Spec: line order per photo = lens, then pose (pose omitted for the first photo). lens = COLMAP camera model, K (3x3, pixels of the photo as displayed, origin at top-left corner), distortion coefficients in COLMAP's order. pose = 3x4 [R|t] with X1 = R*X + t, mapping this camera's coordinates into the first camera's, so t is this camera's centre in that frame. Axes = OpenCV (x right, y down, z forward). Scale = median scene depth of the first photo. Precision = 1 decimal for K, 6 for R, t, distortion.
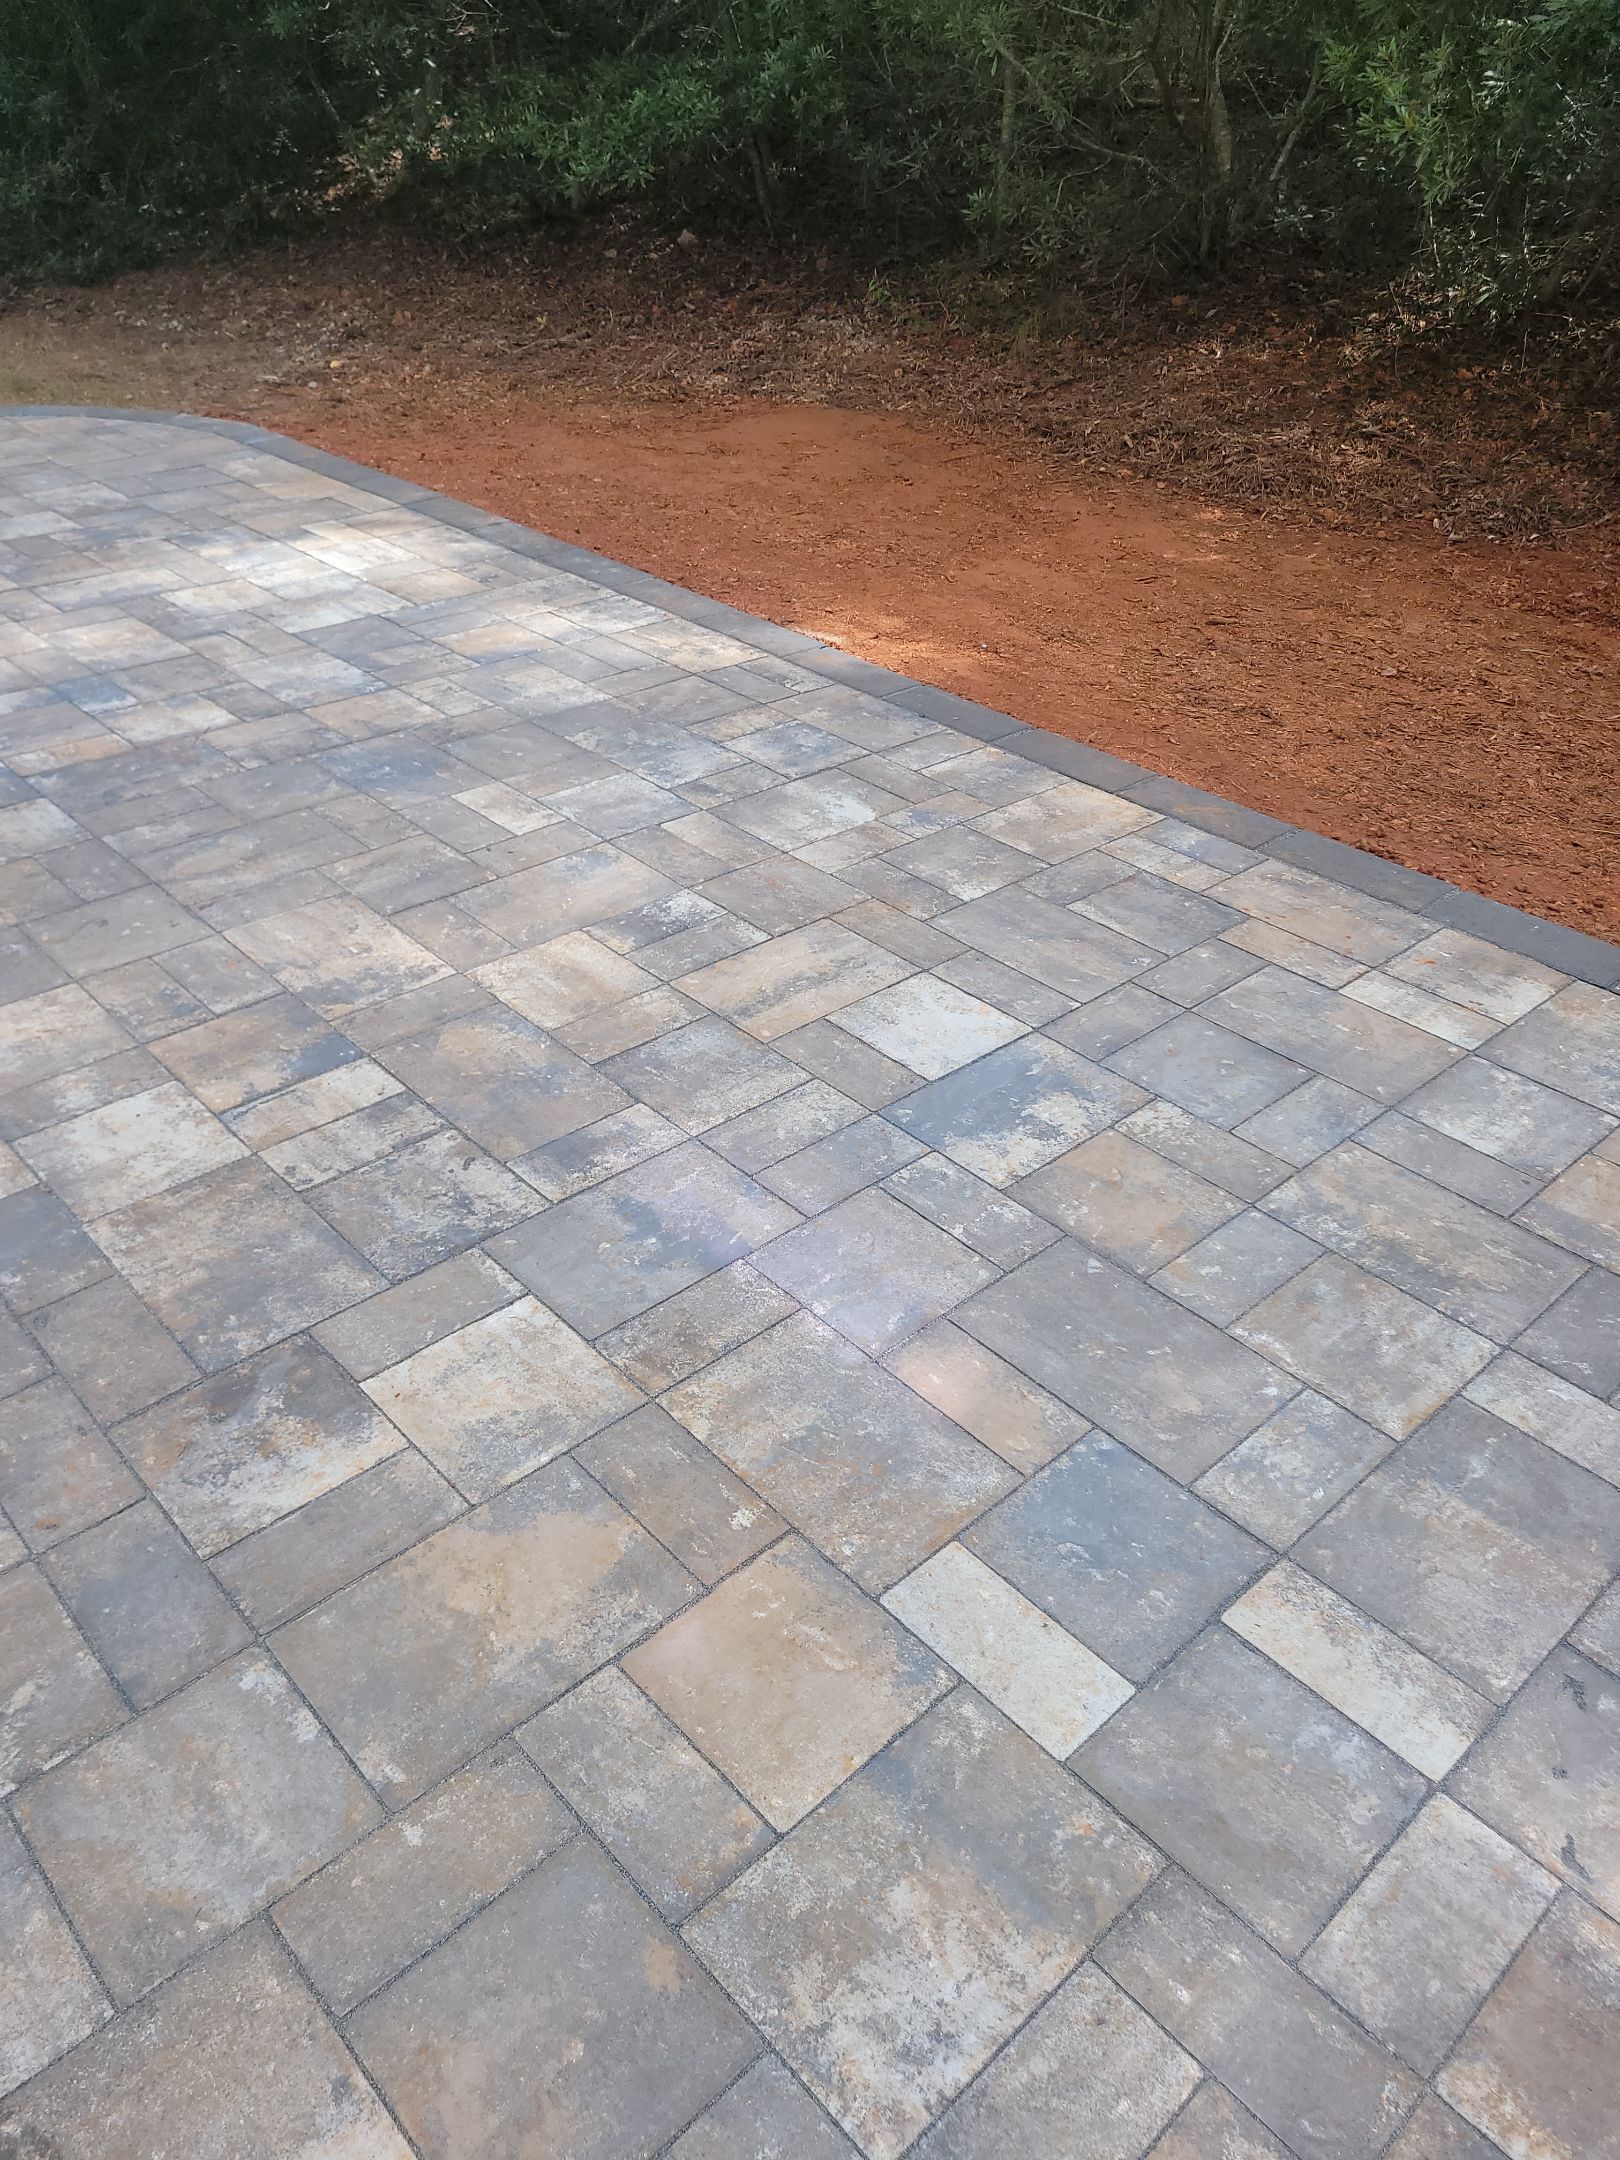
lens RADIAL K [[1599.2, 0, 788.5], [0, 1599.2, 1042.8], [0, 0, 1]] dist [0.052467, -0.034659]
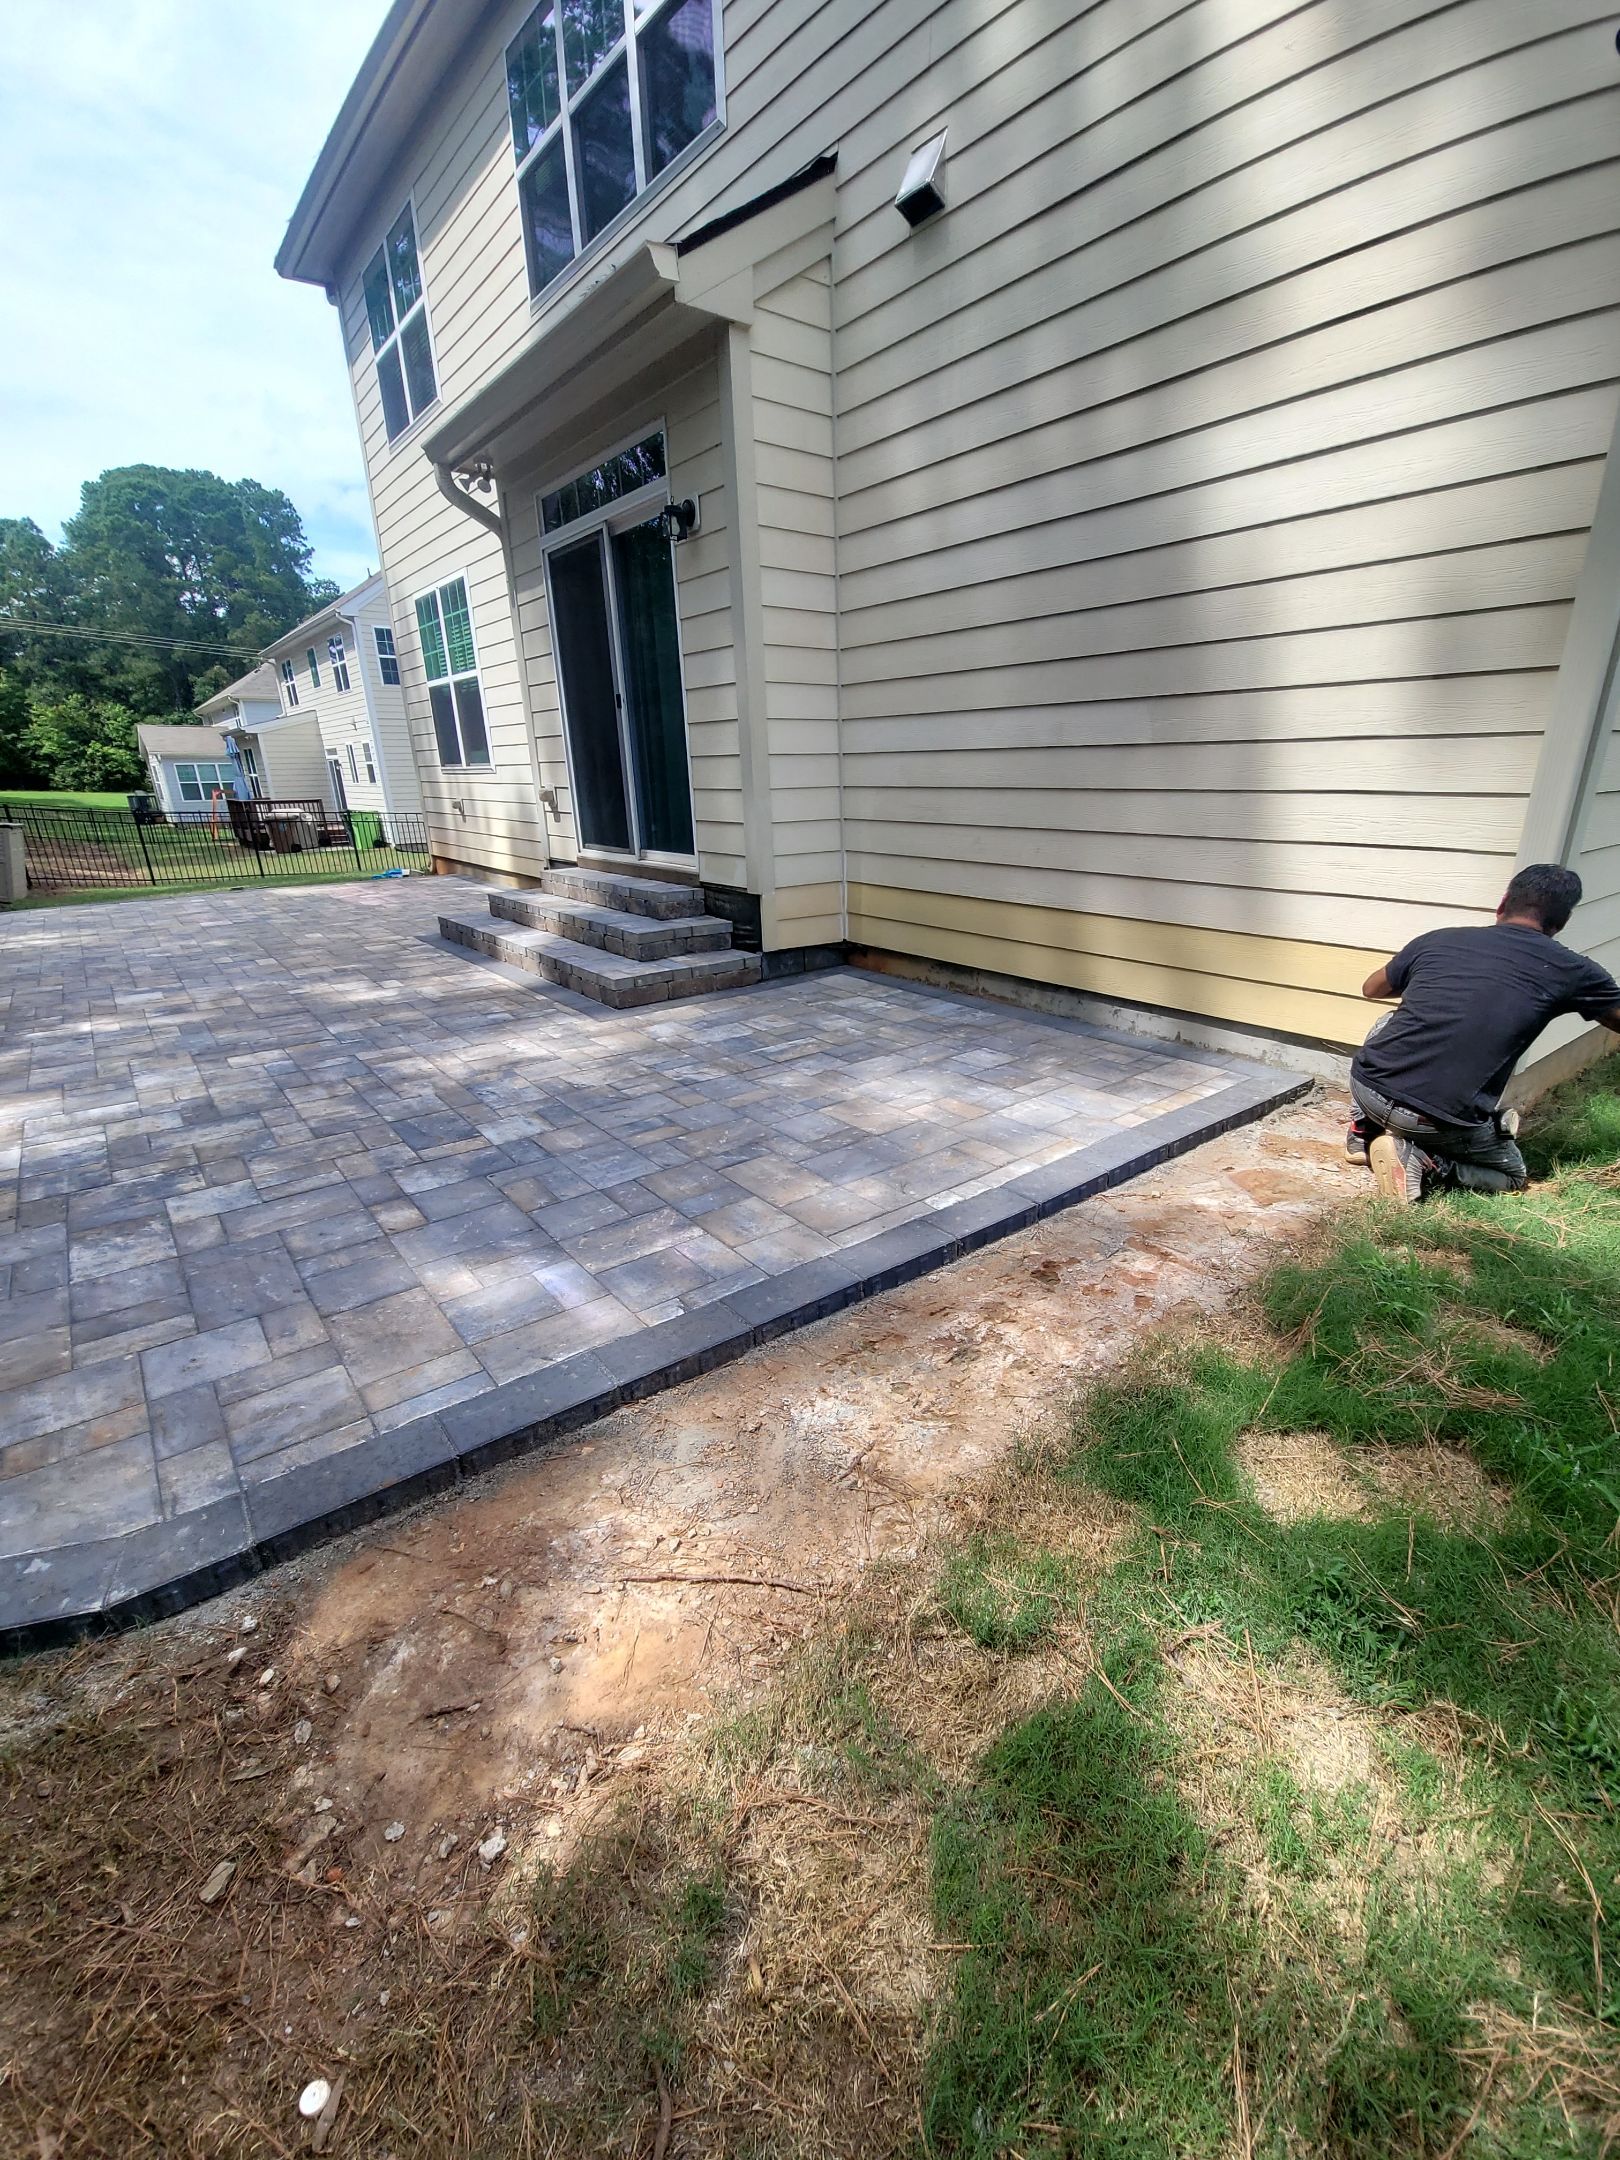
lens RADIAL K [[924.0, 0, 829.0], [0, 924.0, 1118.8], [0, 0, 1]] dist [0.009568, -0.006639]
pose [[-0.995909, -0.049807, 0.075392, -1.841302], [0.031318, 0.592374, 0.805054, -1.672063], [-0.084757, 0.804122, -0.588391, 2.561689]]
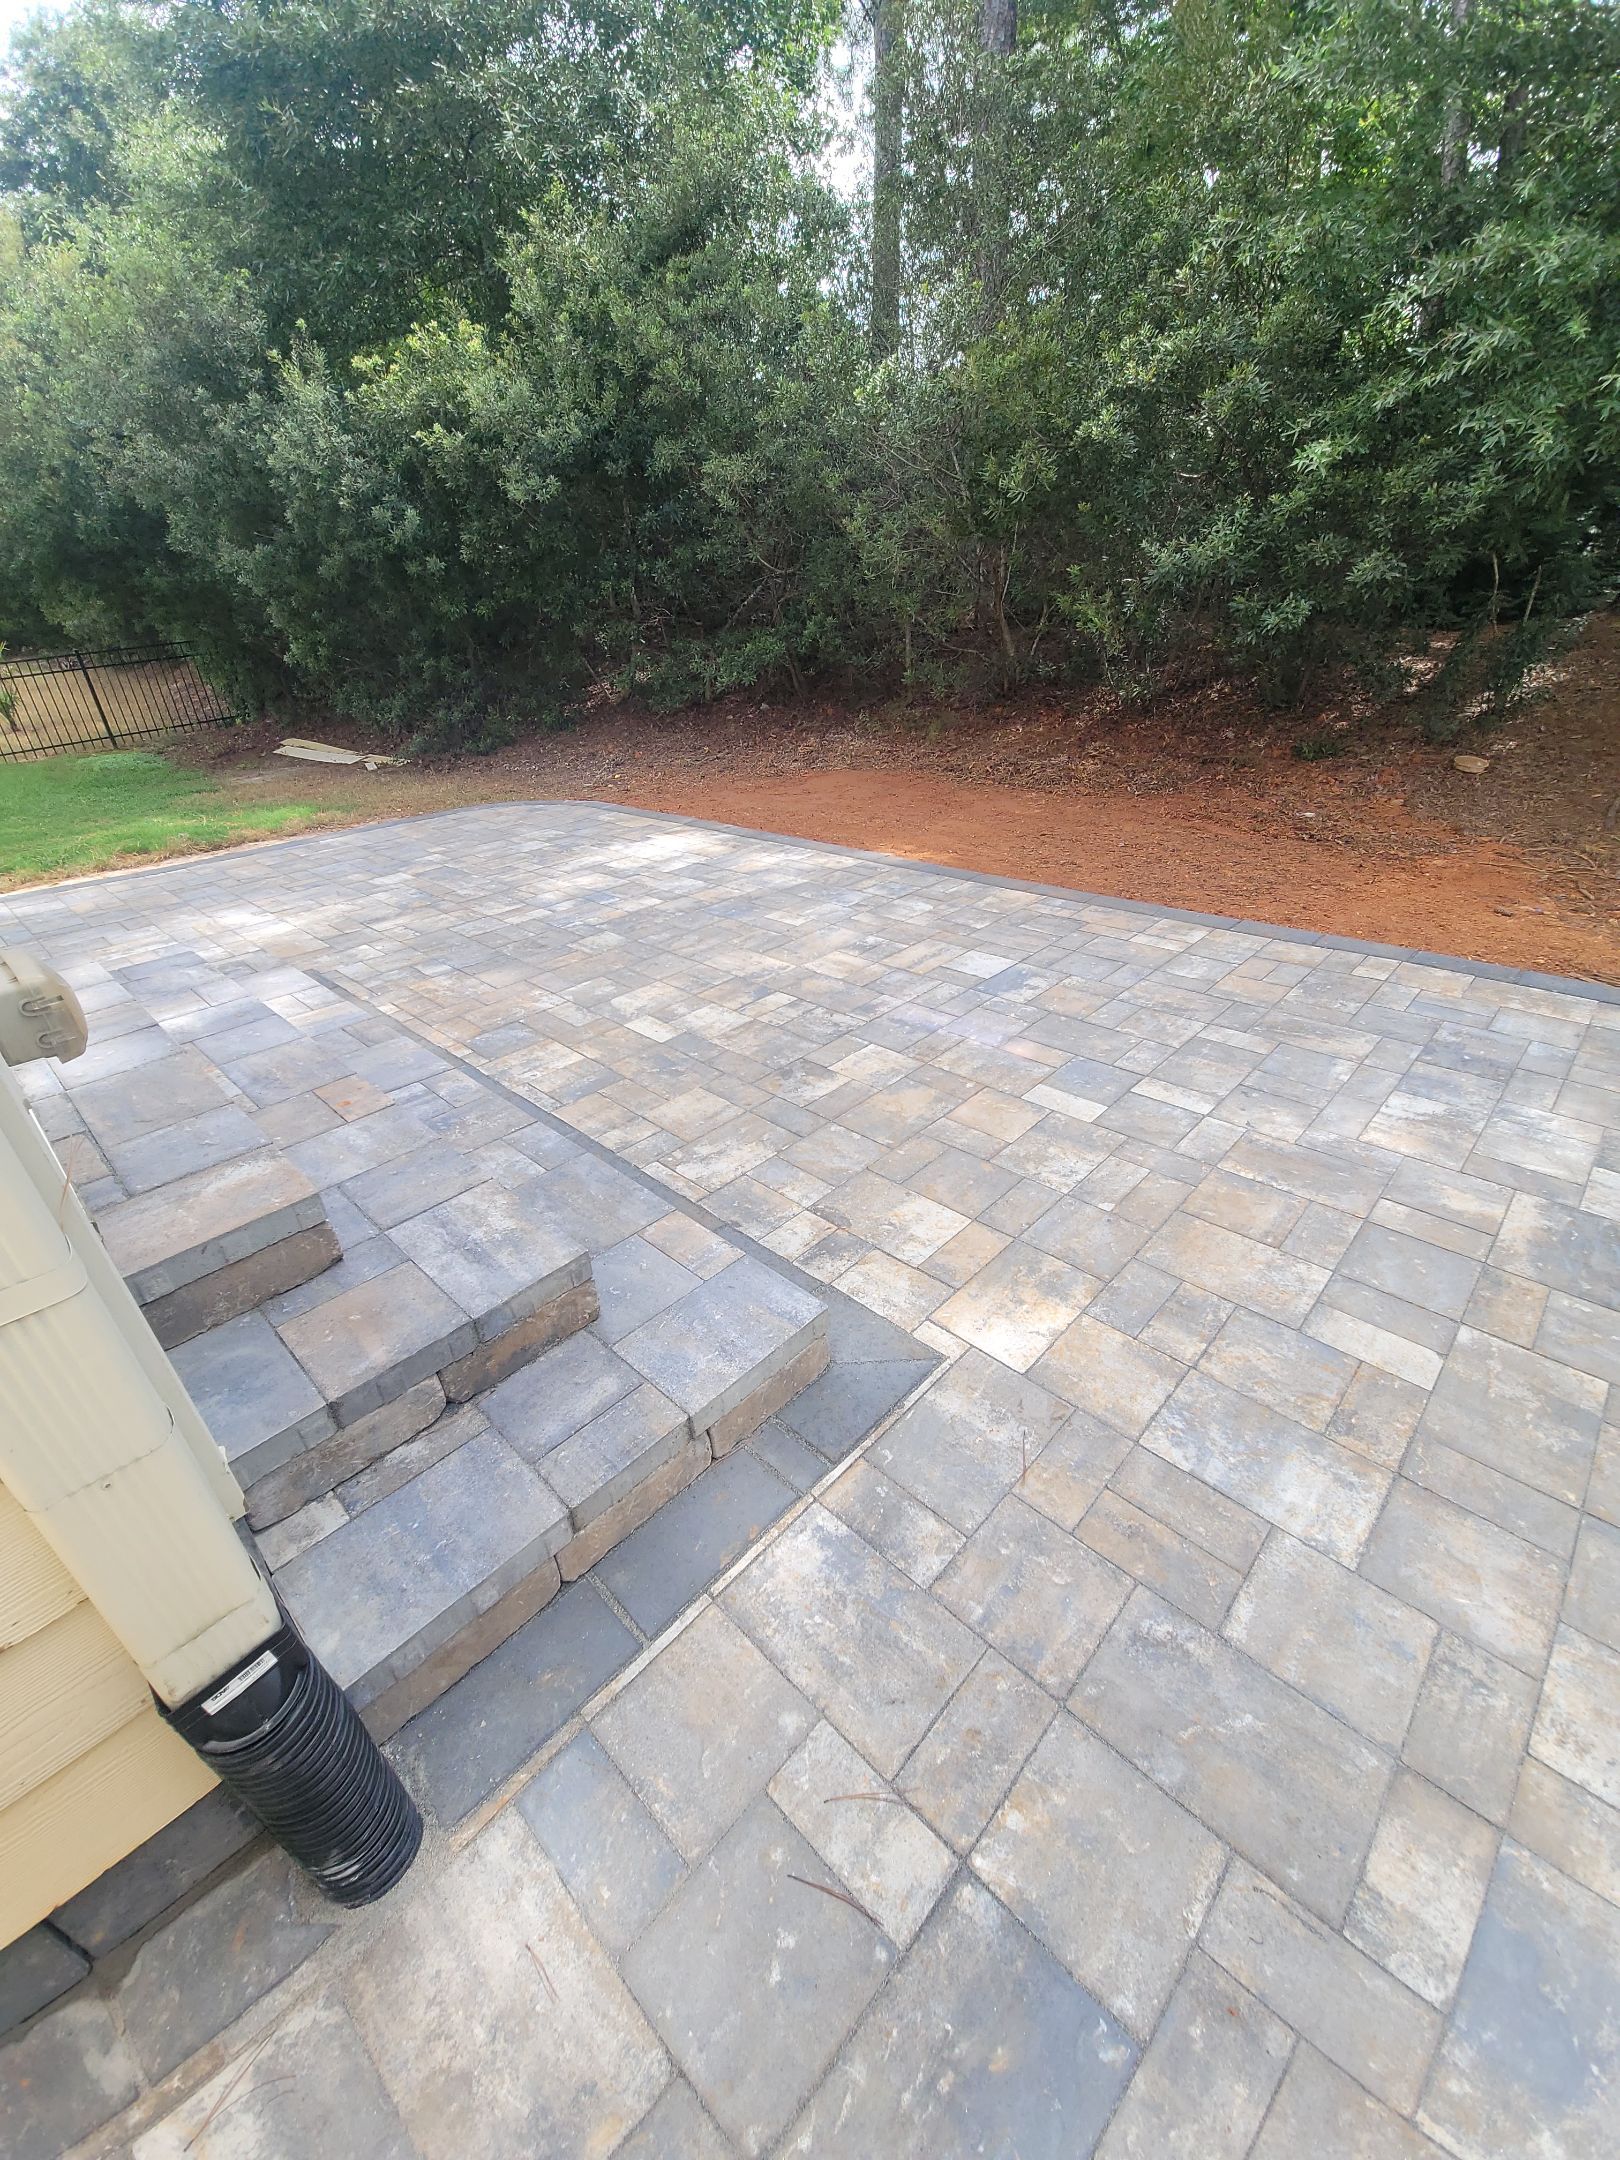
lens RADIAL K [[866.2, 0, 800.4], [0, 866.2, 1089.8], [0, 0, 1]] dist [0.010709, -0.007884]
pose [[0.994679, -0.102549, 0.009848, -0.262549], [0.102916, 0.993420, -0.050242, 0.256526], [-0.004631, 0.050988, 0.998689, -0.459100]]
